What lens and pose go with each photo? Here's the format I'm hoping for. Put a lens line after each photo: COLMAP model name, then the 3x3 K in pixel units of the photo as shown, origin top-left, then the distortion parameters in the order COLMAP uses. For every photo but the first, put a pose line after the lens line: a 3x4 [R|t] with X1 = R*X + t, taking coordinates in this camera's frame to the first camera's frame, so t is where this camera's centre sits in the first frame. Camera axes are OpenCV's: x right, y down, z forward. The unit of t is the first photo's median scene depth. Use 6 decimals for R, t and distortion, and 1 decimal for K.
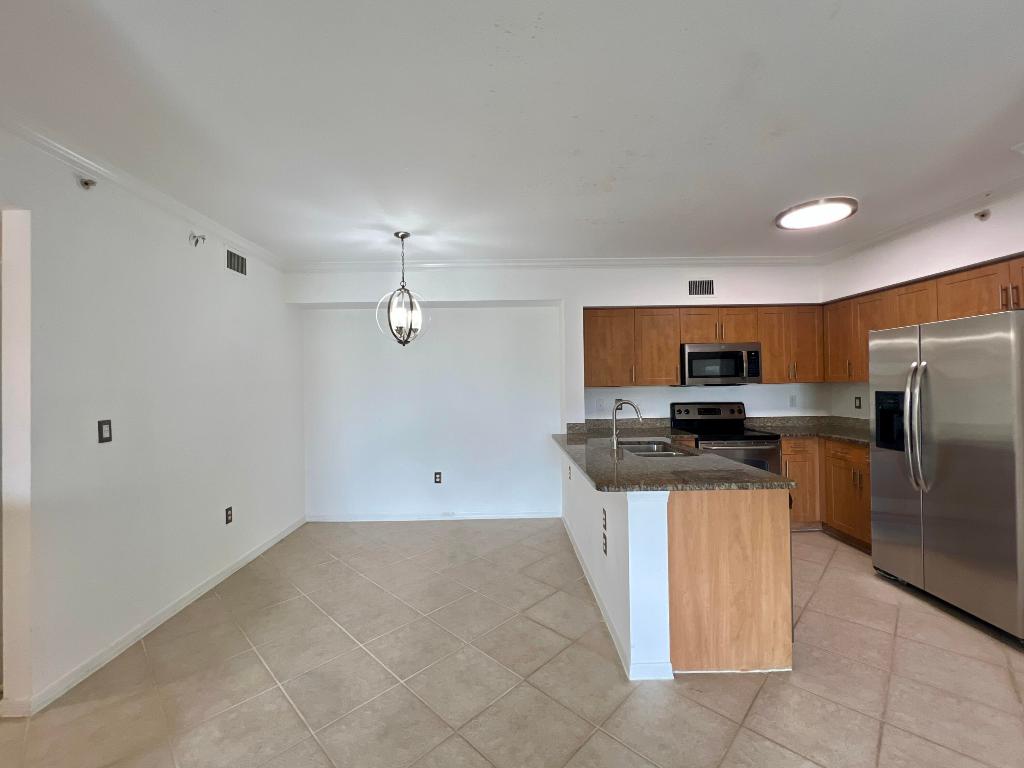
lens RADIAL K [[427.0, 0, 512.0], [0, 427.0, 384.0], [0, 0, 1]] dist [0.000633, 0.000052]
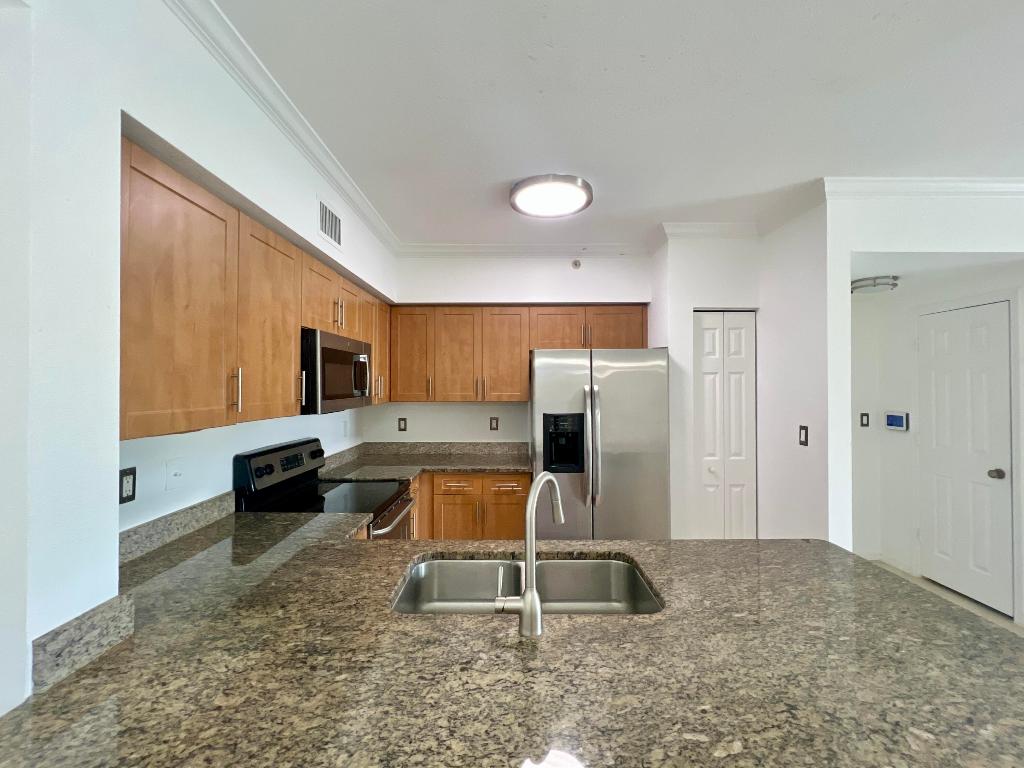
lens RADIAL K [[427.0, 0, 512.0], [0, 427.0, 384.0], [0, 0, 1]] dist [0.000633, 0.000052]
pose [[0.014931, 0.020145, 0.999686, -0.061026], [0.003521, 0.999790, -0.020200, -0.019869], [-0.999882, 0.003821, 0.014857, 0.710866]]
